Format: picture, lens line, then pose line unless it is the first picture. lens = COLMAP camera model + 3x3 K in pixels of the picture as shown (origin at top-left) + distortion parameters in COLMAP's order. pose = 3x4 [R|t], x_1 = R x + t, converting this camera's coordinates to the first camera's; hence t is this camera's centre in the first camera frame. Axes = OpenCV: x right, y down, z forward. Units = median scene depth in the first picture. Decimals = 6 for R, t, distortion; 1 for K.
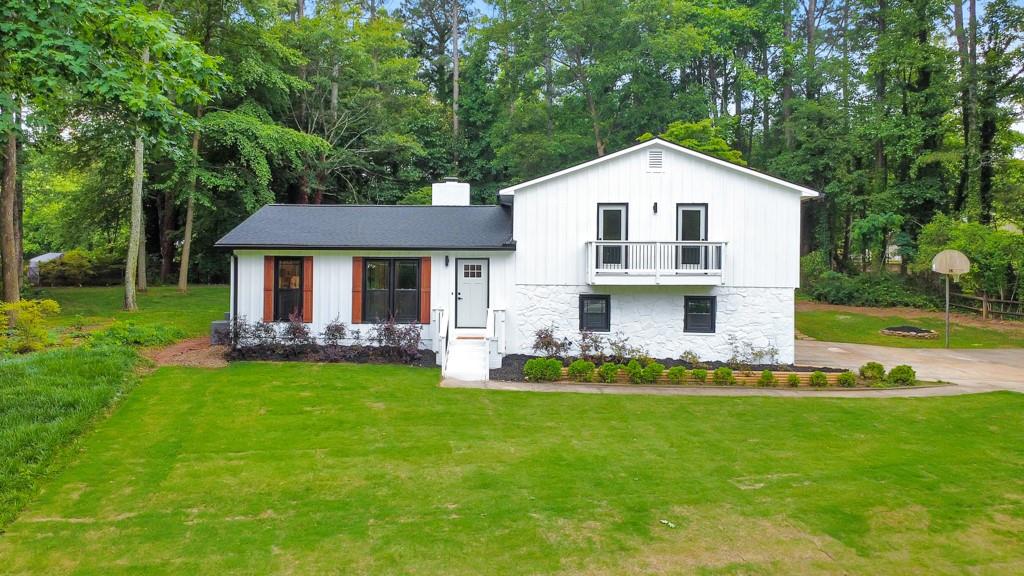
lens RADIAL K [[769.2, 0, 512.0], [0, 769.2, 288.0], [0, 0, 1]] dist [-0.003592, -0.001905]
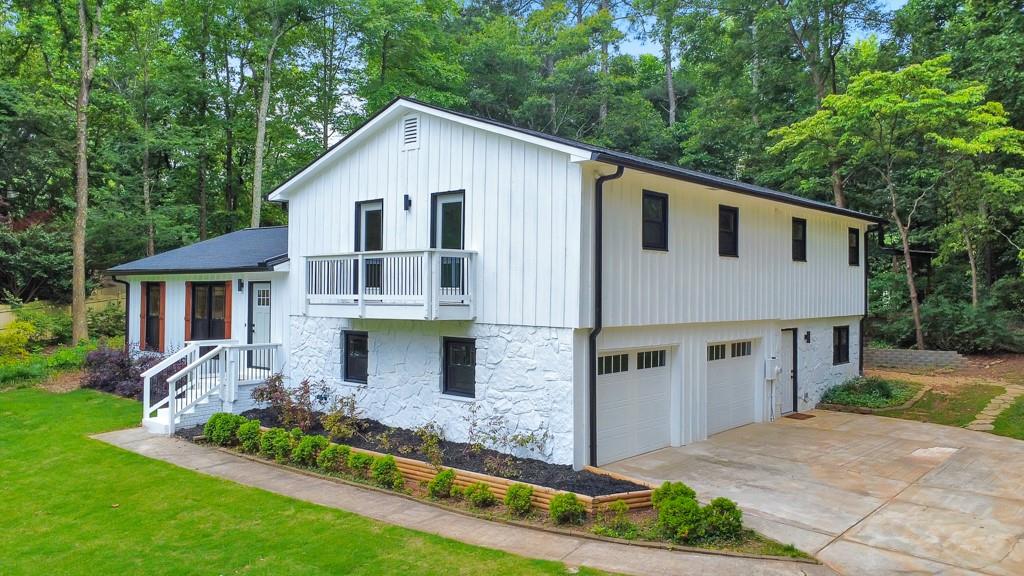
lens RADIAL K [[769.2, 0, 512.0], [0, 769.2, 288.0], [0, 0, 1]] dist [-0.003592, -0.001905]
pose [[0.801944, -0.006507, -0.597364, 0.653952], [-0.015389, 0.999384, -0.031545, -0.011027], [0.597201, 0.034490, 0.801350, 0.520590]]
